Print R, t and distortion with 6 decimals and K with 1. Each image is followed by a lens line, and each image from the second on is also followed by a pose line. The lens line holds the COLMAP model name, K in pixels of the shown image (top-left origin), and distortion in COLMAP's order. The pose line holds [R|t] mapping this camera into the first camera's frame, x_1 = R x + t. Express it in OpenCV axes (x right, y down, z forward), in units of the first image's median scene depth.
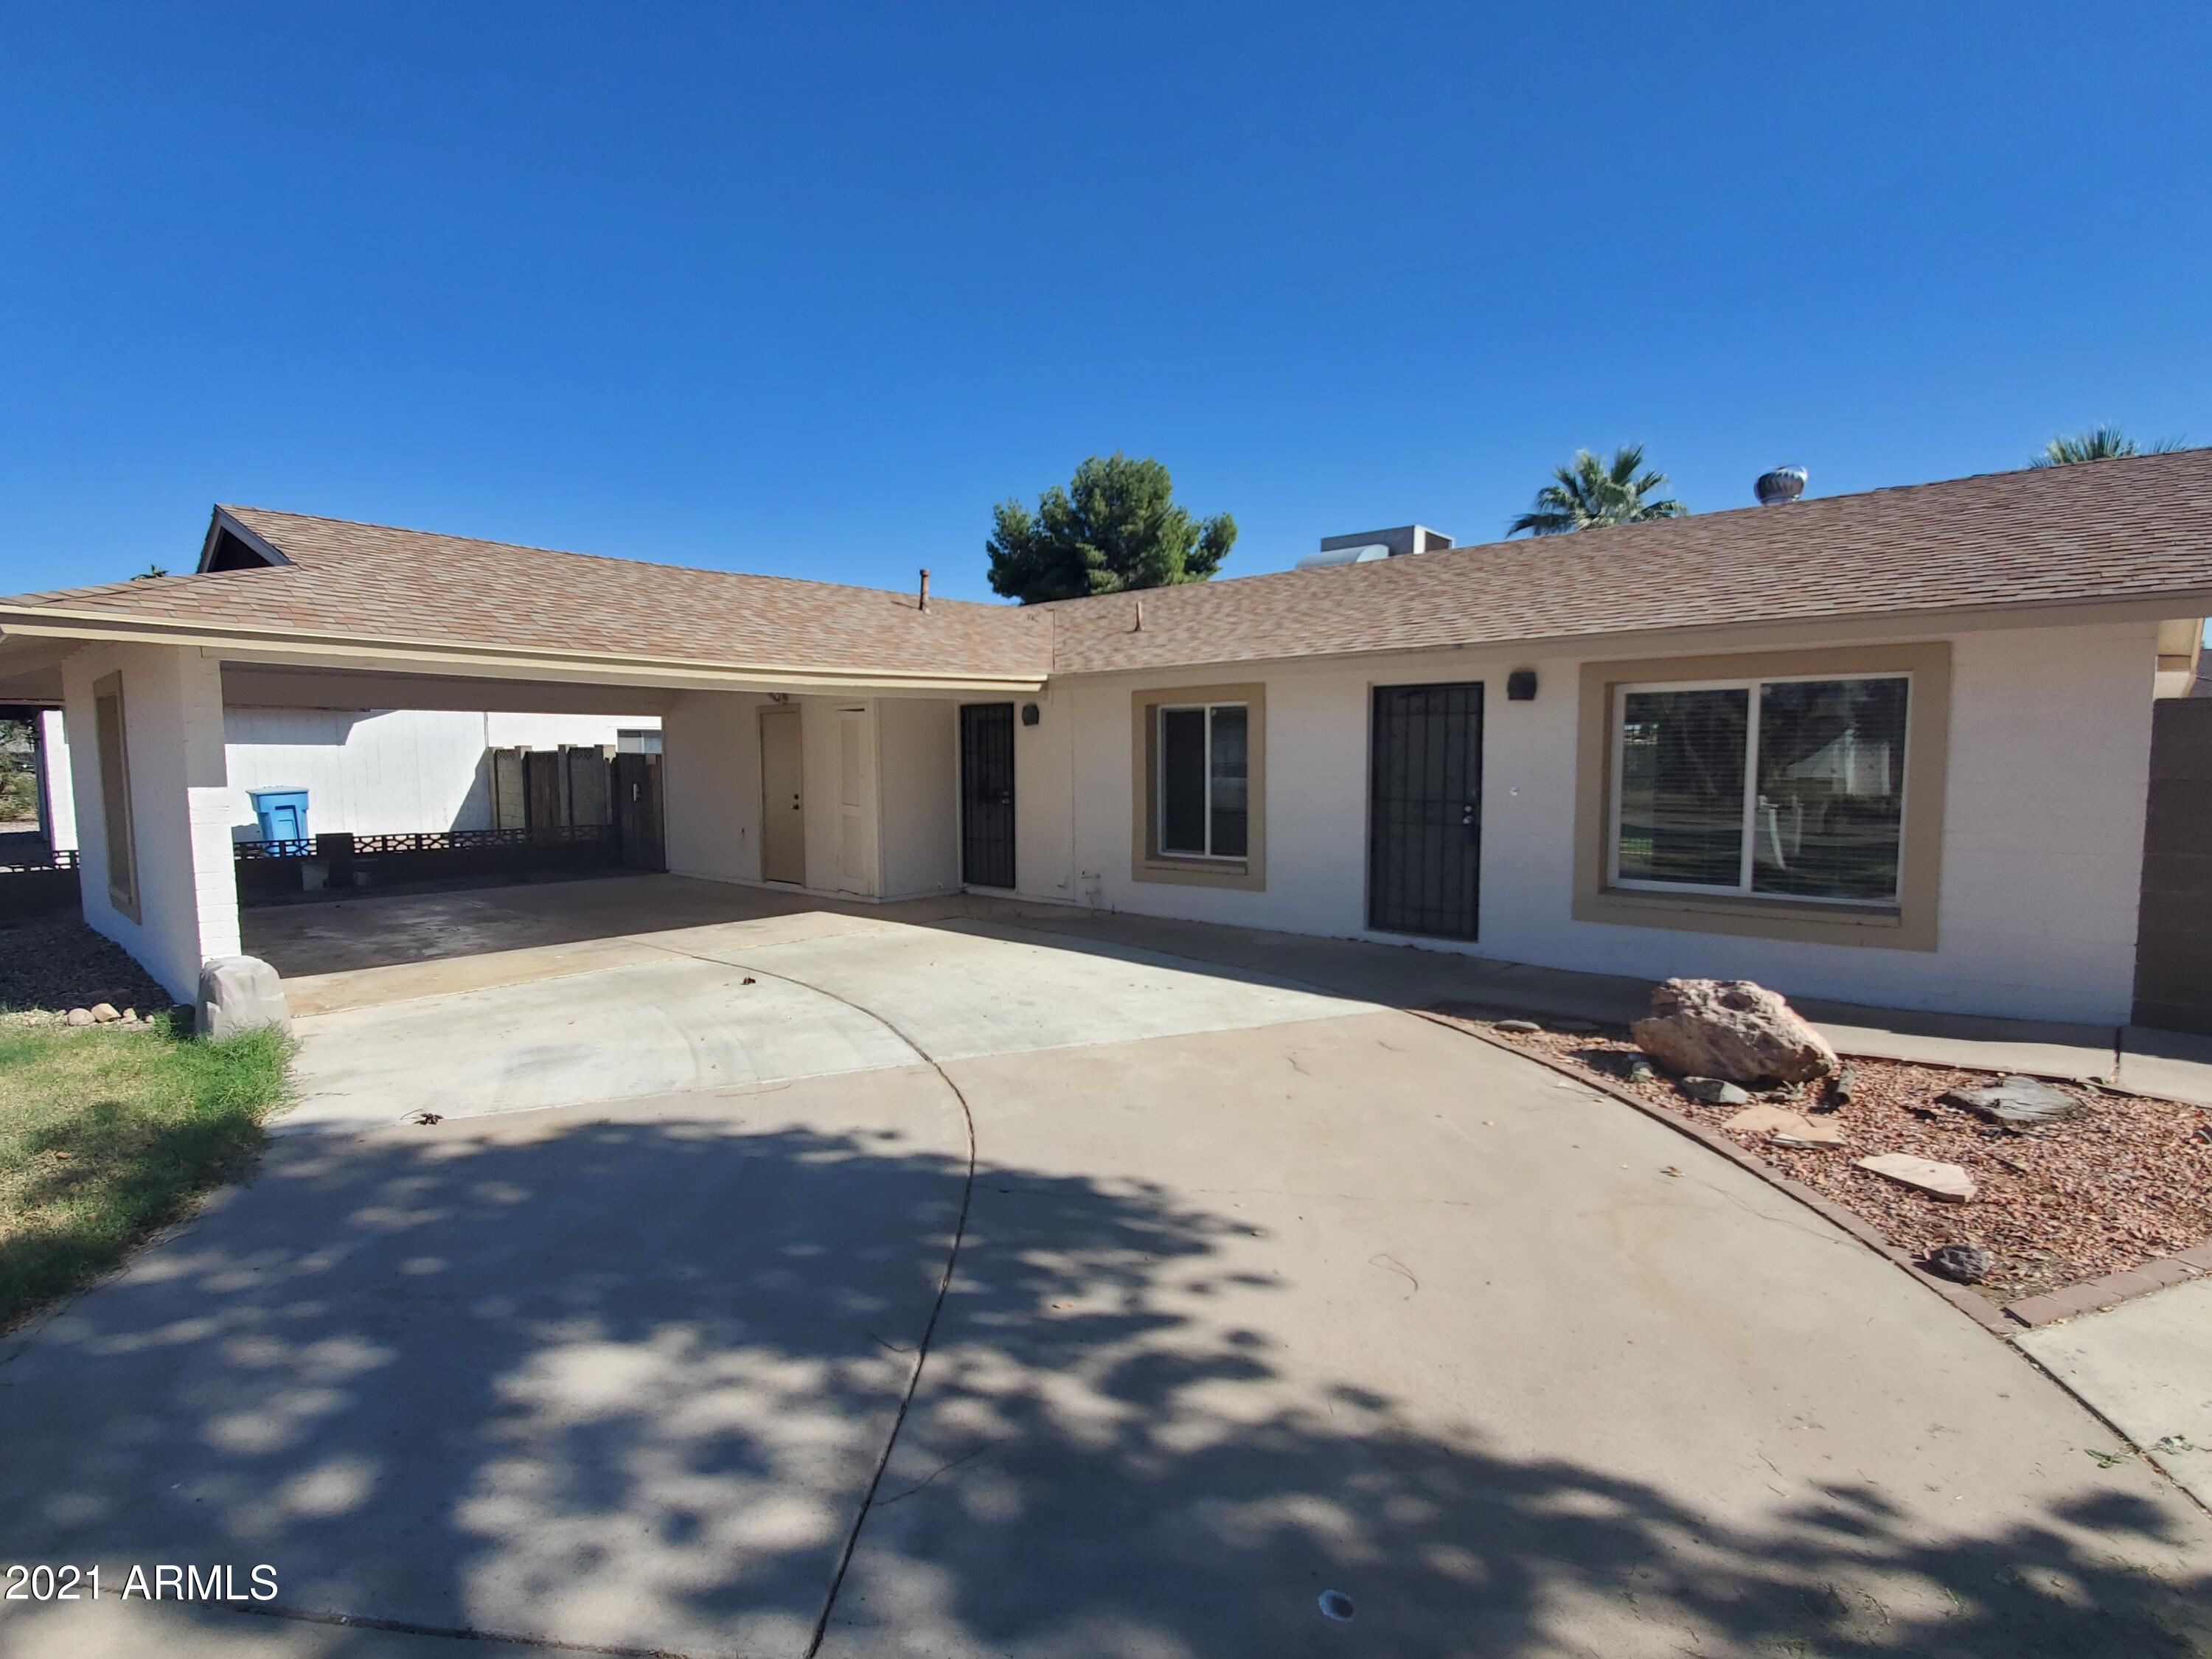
lens RADIAL K [[1107.0, 0, 1096.1], [0, 1107.0, 858.7], [0, 0, 1]] dist [0.000818, -0.008485]
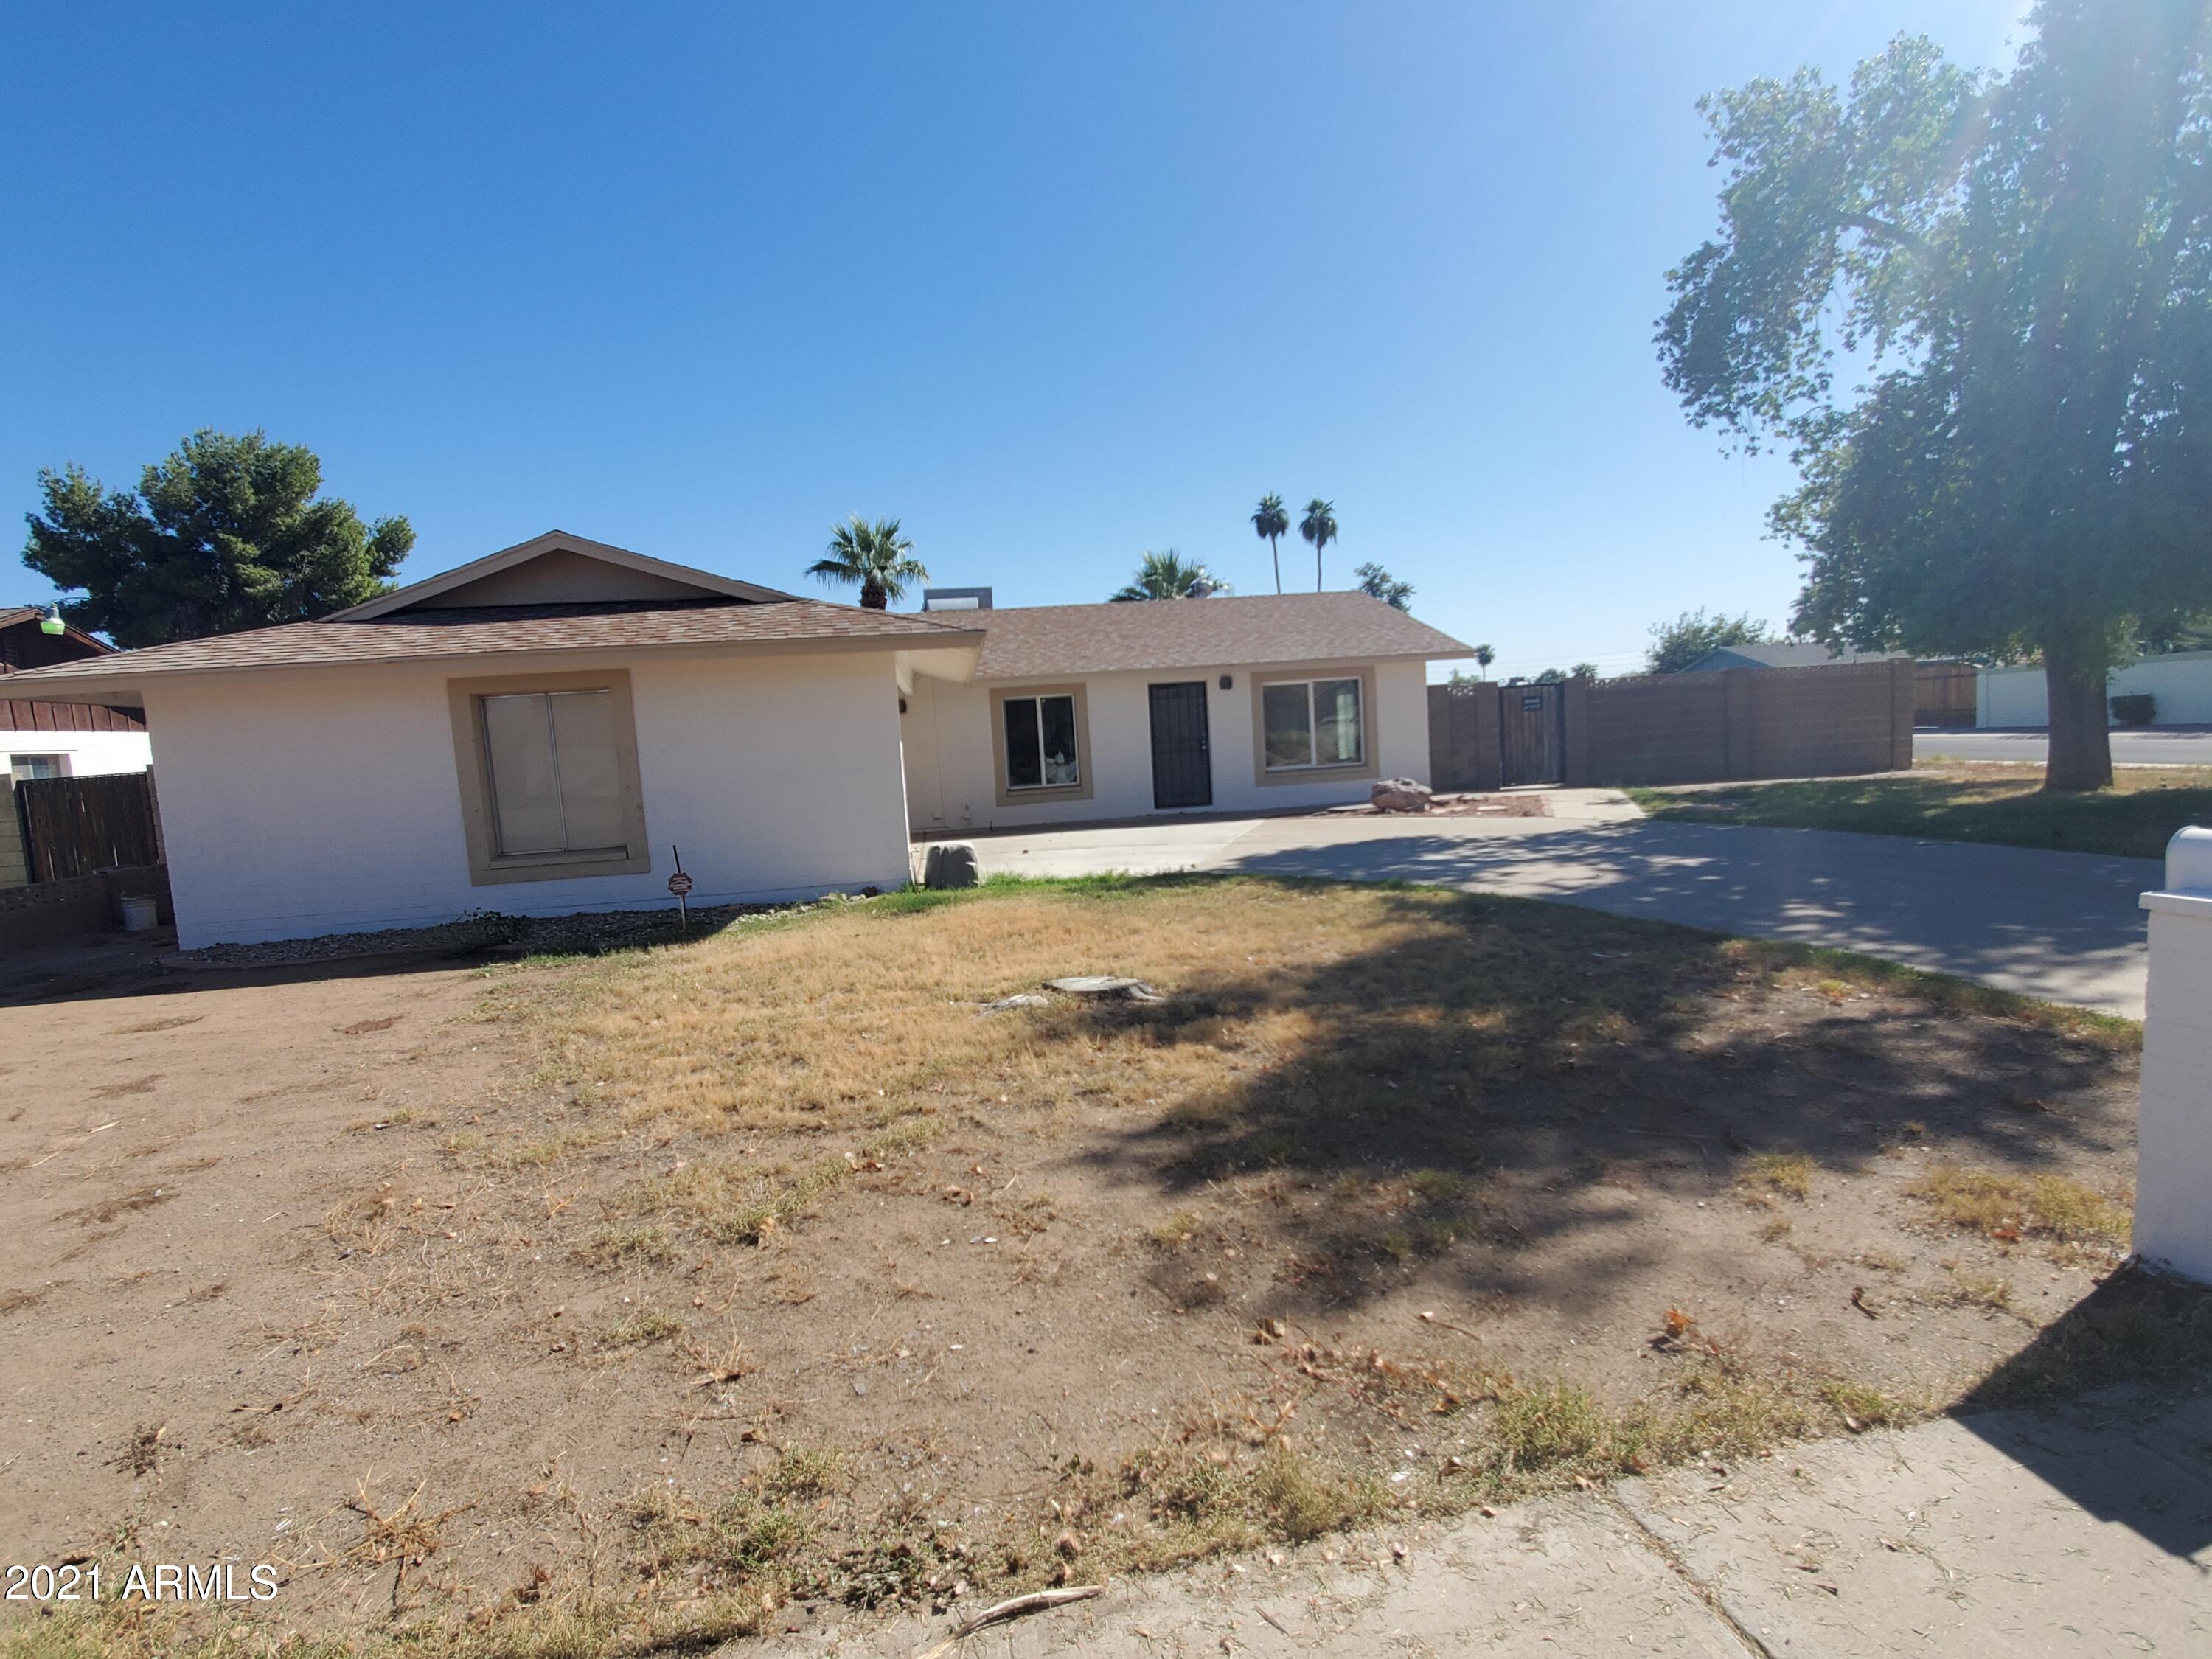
lens RADIAL K [[1107.0, 0, 1096.1], [0, 1107.0, 858.7], [0, 0, 1]] dist [0.000818, -0.008485]
pose [[0.625408, -0.123420, 0.770475, -1.147271], [0.133692, 0.989760, 0.050026, 0.032627], [-0.768759, 0.071719, 0.635504, -0.120373]]
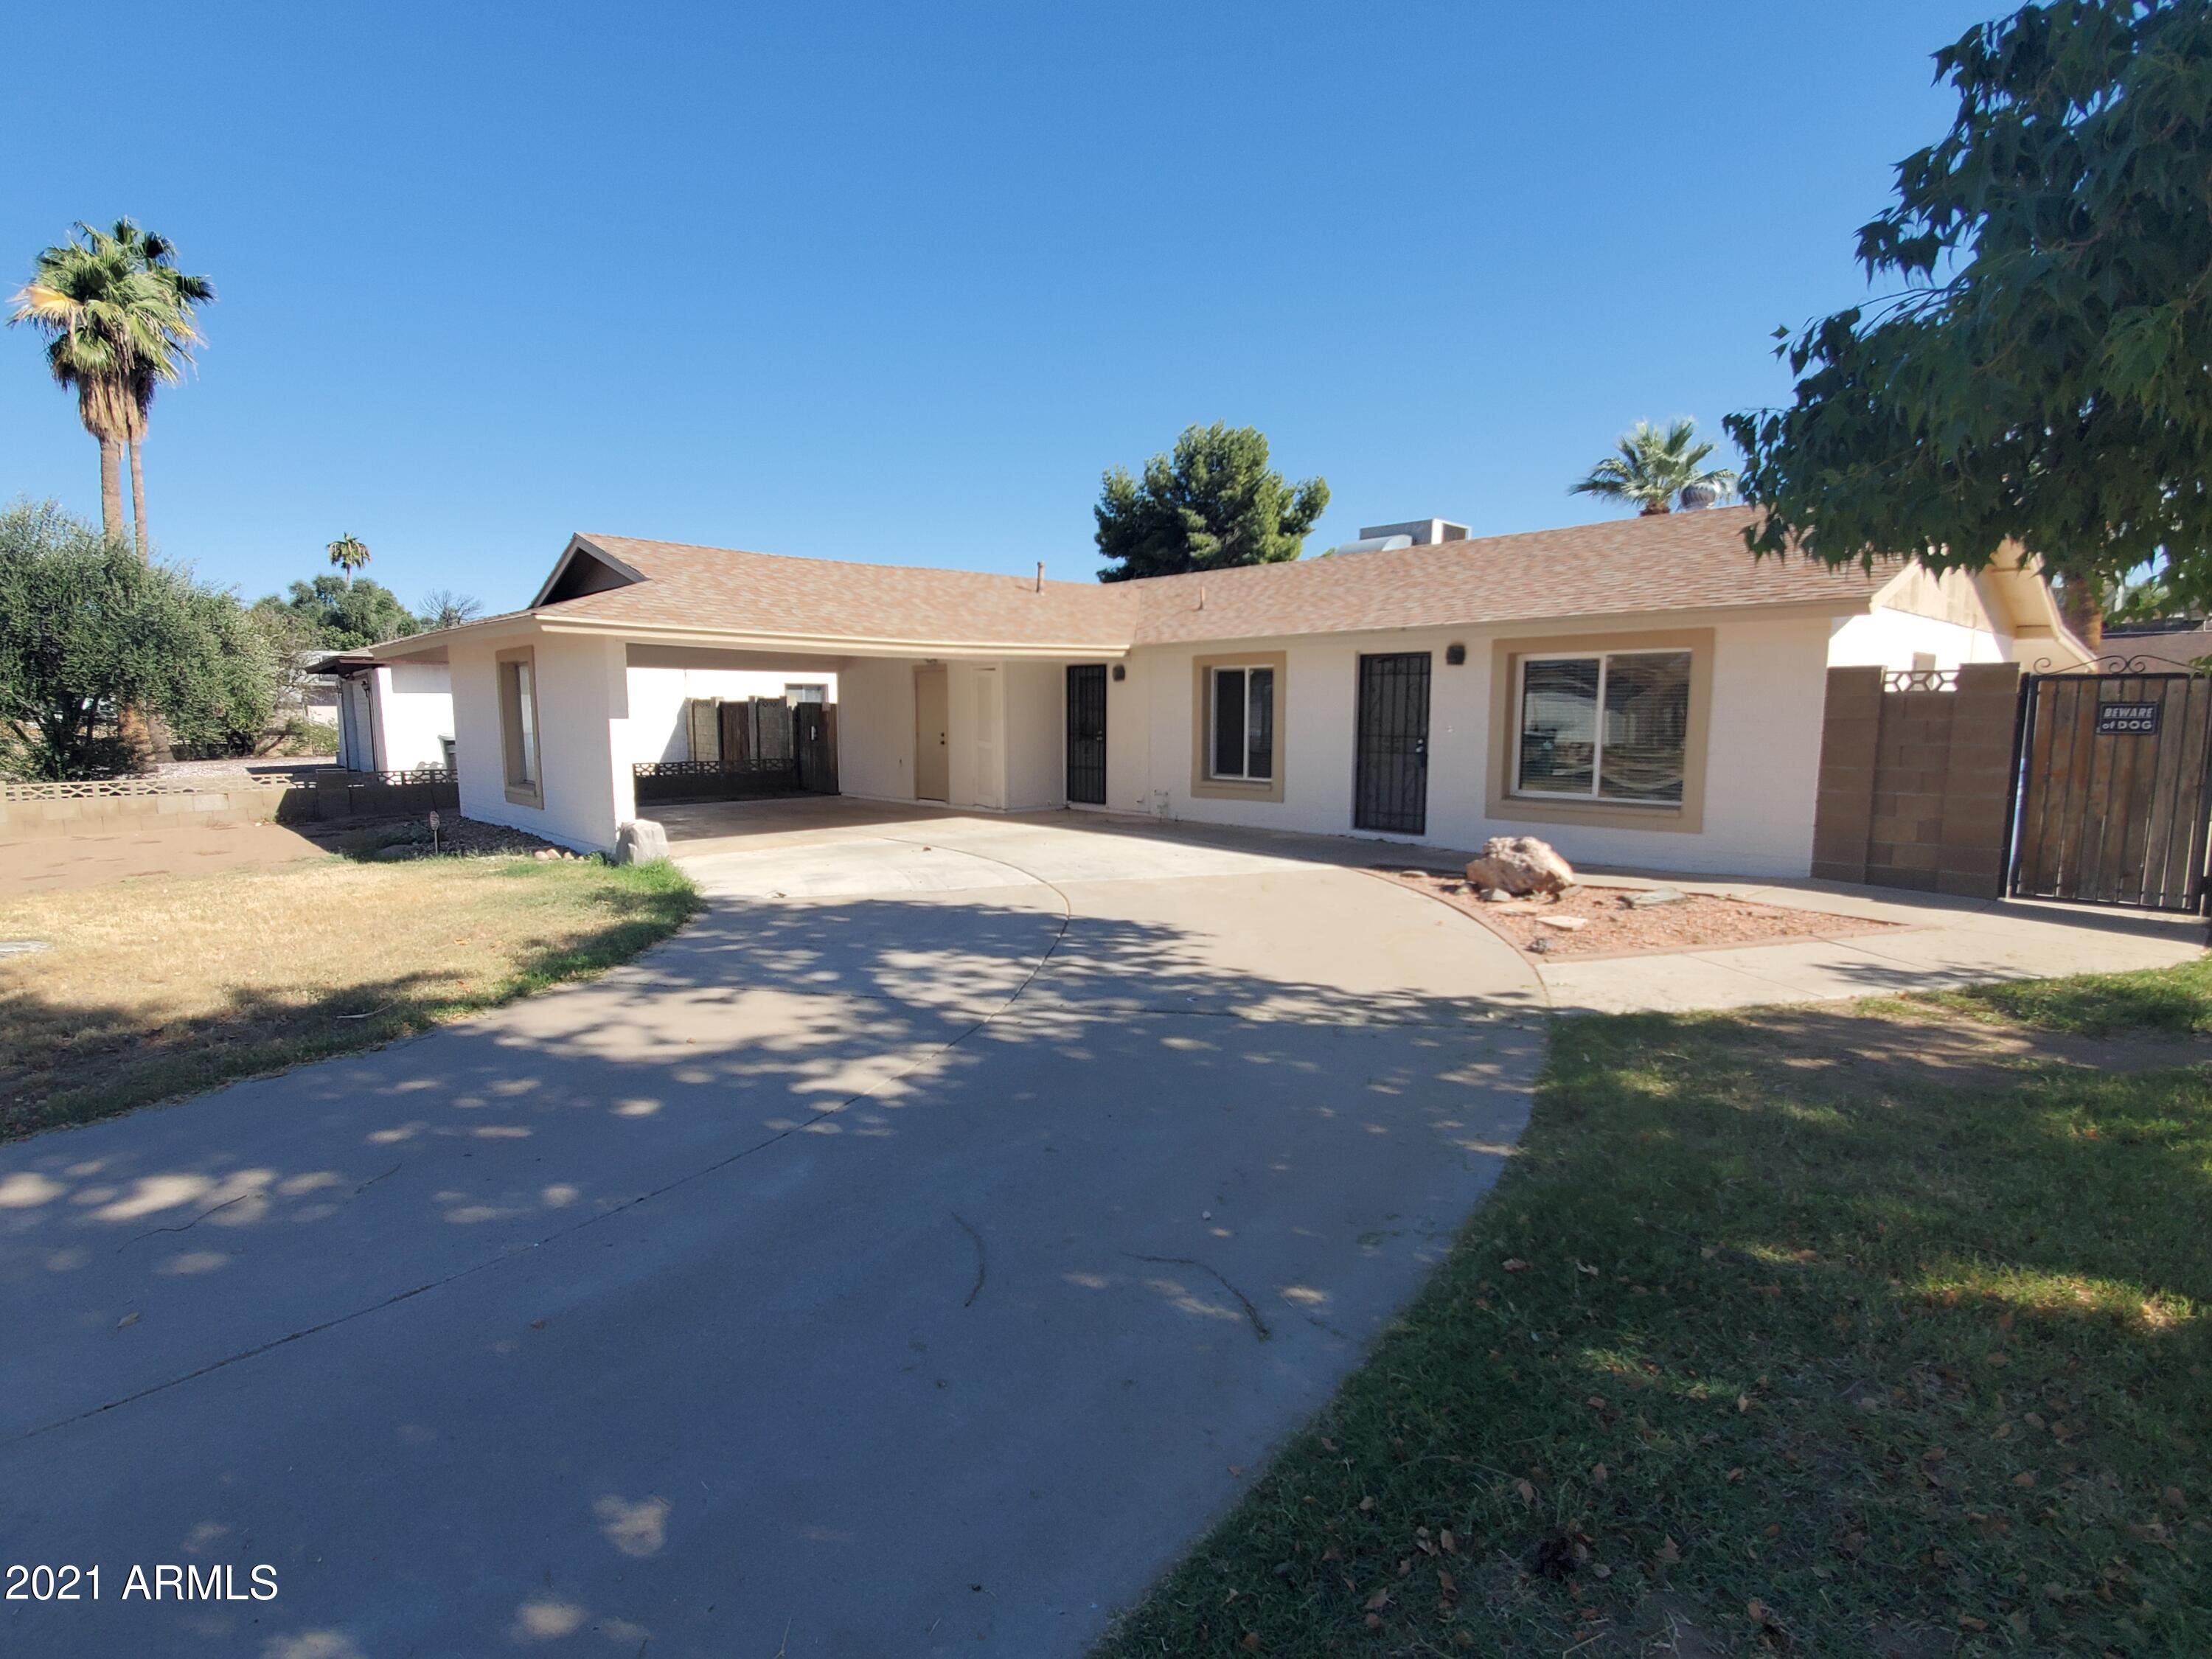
lens RADIAL K [[1107.0, 0, 1096.1], [0, 1107.0, 858.7], [0, 0, 1]] dist [0.000818, -0.008485]
pose [[0.995399, 0.016589, -0.094364, 0.047097], [-0.012704, 0.999052, 0.041628, 0.041459], [0.094966, -0.040238, 0.994667, -0.371543]]
